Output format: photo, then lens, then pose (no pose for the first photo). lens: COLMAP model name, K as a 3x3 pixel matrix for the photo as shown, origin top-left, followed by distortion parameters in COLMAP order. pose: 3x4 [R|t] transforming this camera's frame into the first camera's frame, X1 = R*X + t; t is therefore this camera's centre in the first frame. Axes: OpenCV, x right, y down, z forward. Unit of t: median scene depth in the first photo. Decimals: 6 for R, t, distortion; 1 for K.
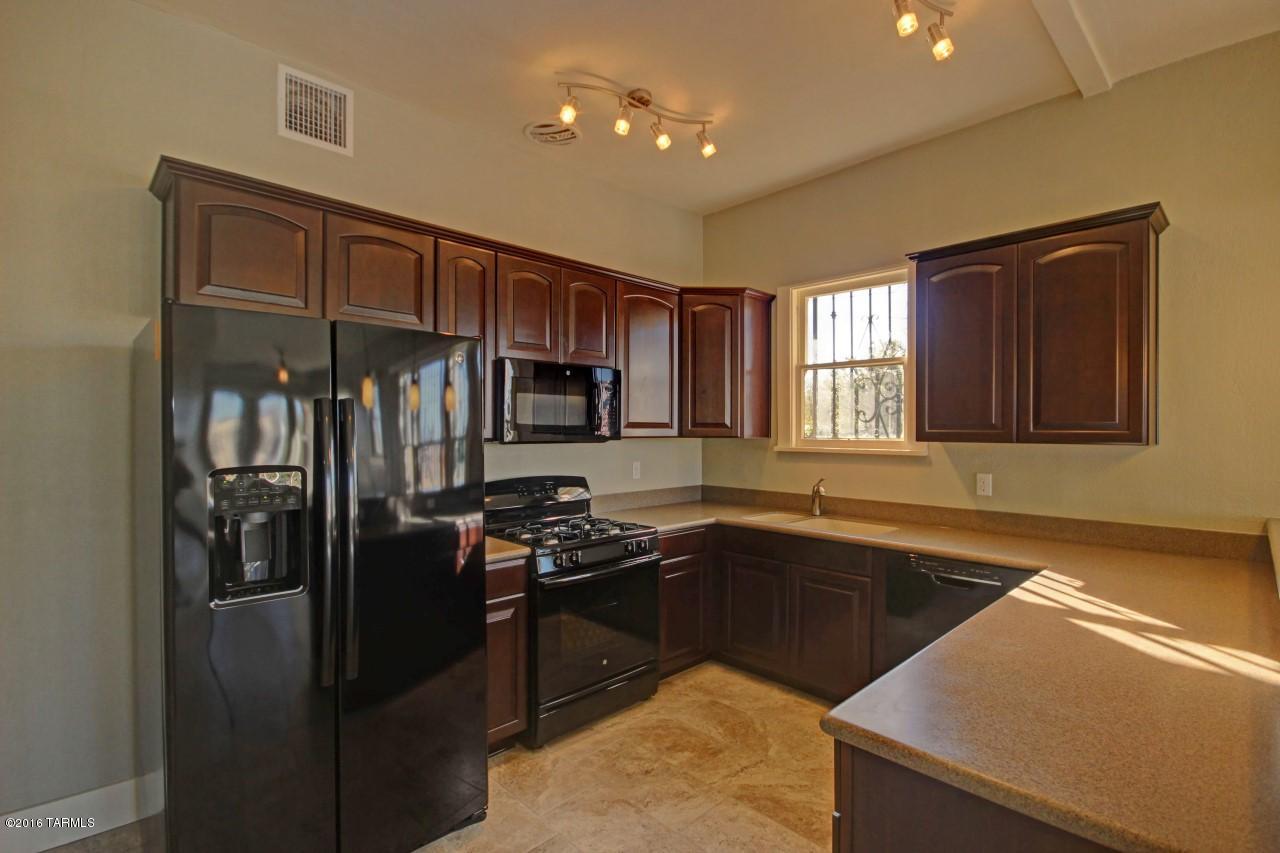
lens RADIAL K [[589.6, 0, 648.1], [0, 589.6, 430.4], [0, 0, 1]] dist [0.004482, -0.008827]
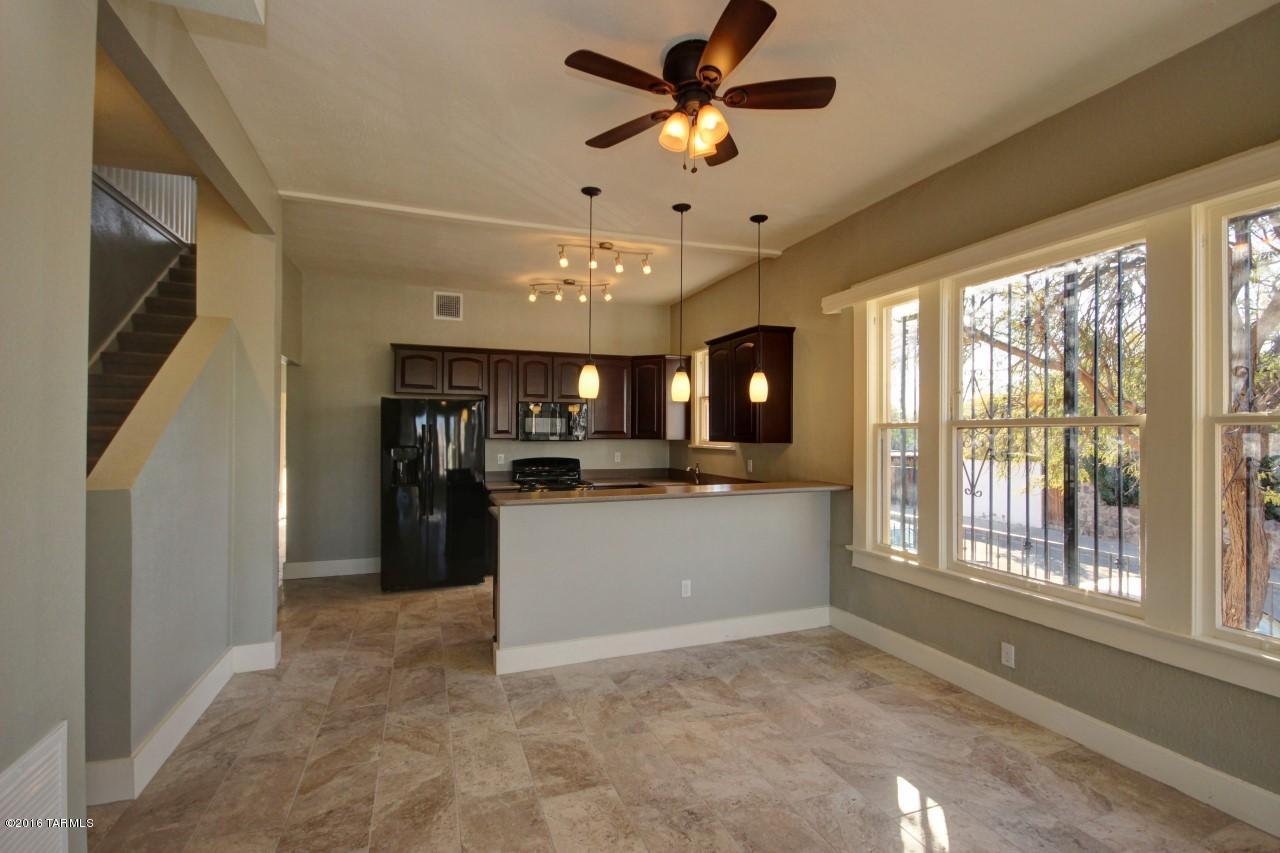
lens RADIAL K [[589.6, 0, 648.2], [0, 589.6, 430.7], [0, 0, 1]] dist [0.004482, -0.008827]
pose [[0.916813, 0.000473, -0.399316, 0.994807], [-0.003291, 0.999974, -0.006371, -0.002155], [0.399302, 0.007155, 0.916791, -0.773713]]
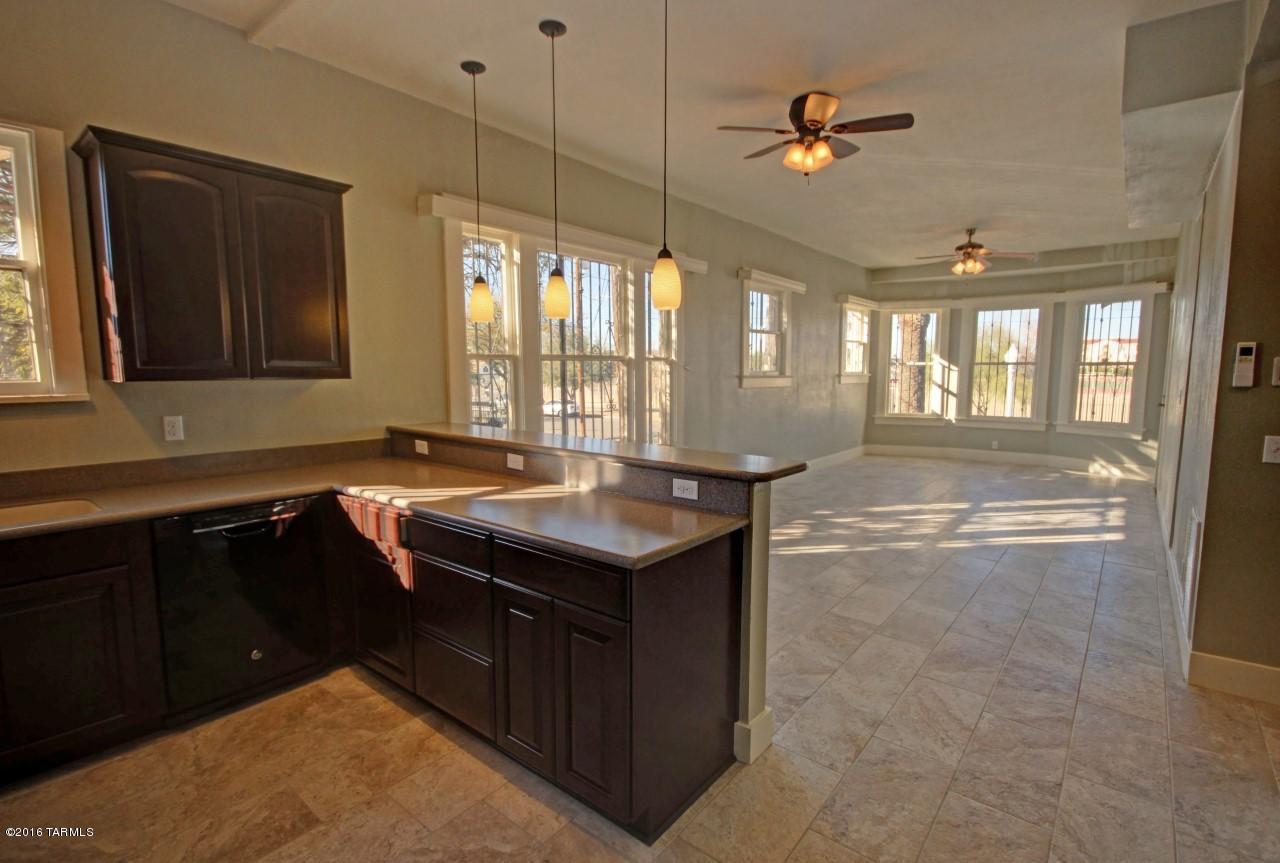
lens RADIAL K [[593.6, 0, 645.3], [0, 593.6, 436.8], [0, 0, 1]] dist [-0.014026, 0.000900]
pose [[-0.113421, -0.112201, 0.987191, -0.385389], [0.000886, 0.993591, 0.113031, 0.004817], [-0.993547, 0.013695, -0.112594, 0.387277]]
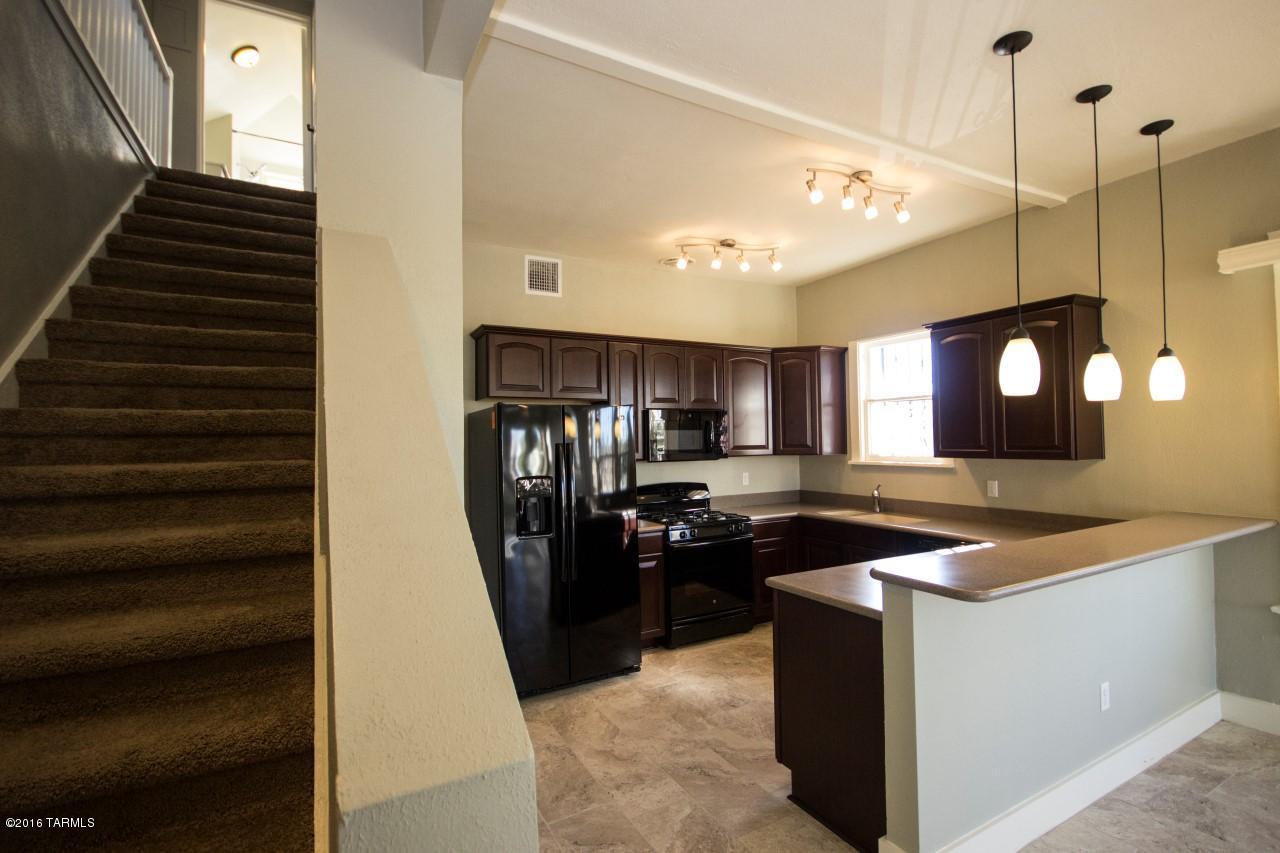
lens RADIAL K [[589.6, 0, 649.0], [0, 589.6, 430.9], [0, 0, 1]] dist [0.004482, -0.008827]
pose [[0.963303, -0.022965, -0.267431, 0.172822], [0.018221, 0.999630, -0.020207, -0.027102], [0.267796, 0.014593, 0.963365, -0.512891]]
